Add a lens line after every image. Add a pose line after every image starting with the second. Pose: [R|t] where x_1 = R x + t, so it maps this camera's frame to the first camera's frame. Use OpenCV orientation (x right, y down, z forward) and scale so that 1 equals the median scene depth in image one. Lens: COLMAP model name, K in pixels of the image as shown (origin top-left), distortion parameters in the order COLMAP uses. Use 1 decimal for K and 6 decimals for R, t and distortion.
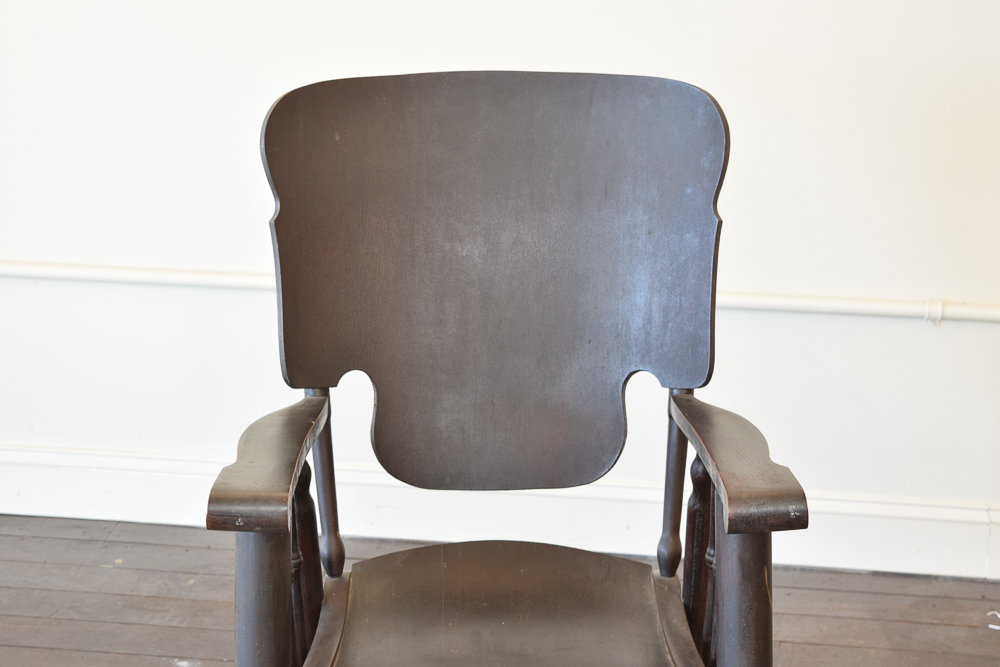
lens RADIAL K [[2070.7, 0, 501.9], [0, 2070.7, 324.2], [0, 0, 1]] dist [0.055088, 0.067788]
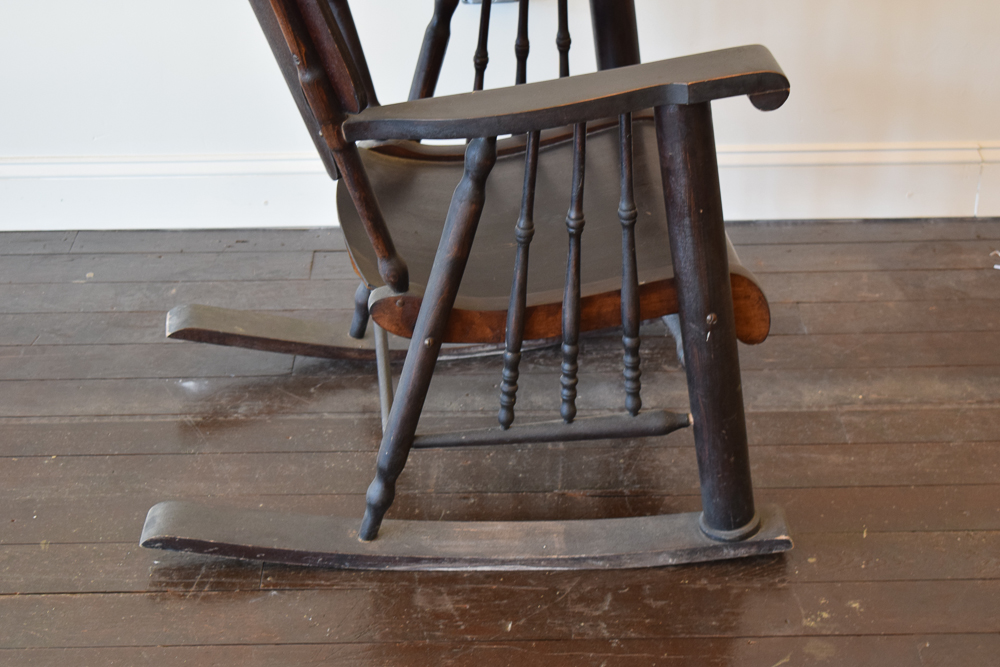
lens RADIAL K [[1740.3, 0, 500.0], [0, 1740.3, 333.5], [0, 0, 1]] dist [0.016349, -0.012766]
pose [[0.989709, -0.090528, 0.110821, -0.096377], [0.066472, 0.976673, 0.204185, -0.009757], [-0.126720, -0.194717, 0.972639, 0.214722]]
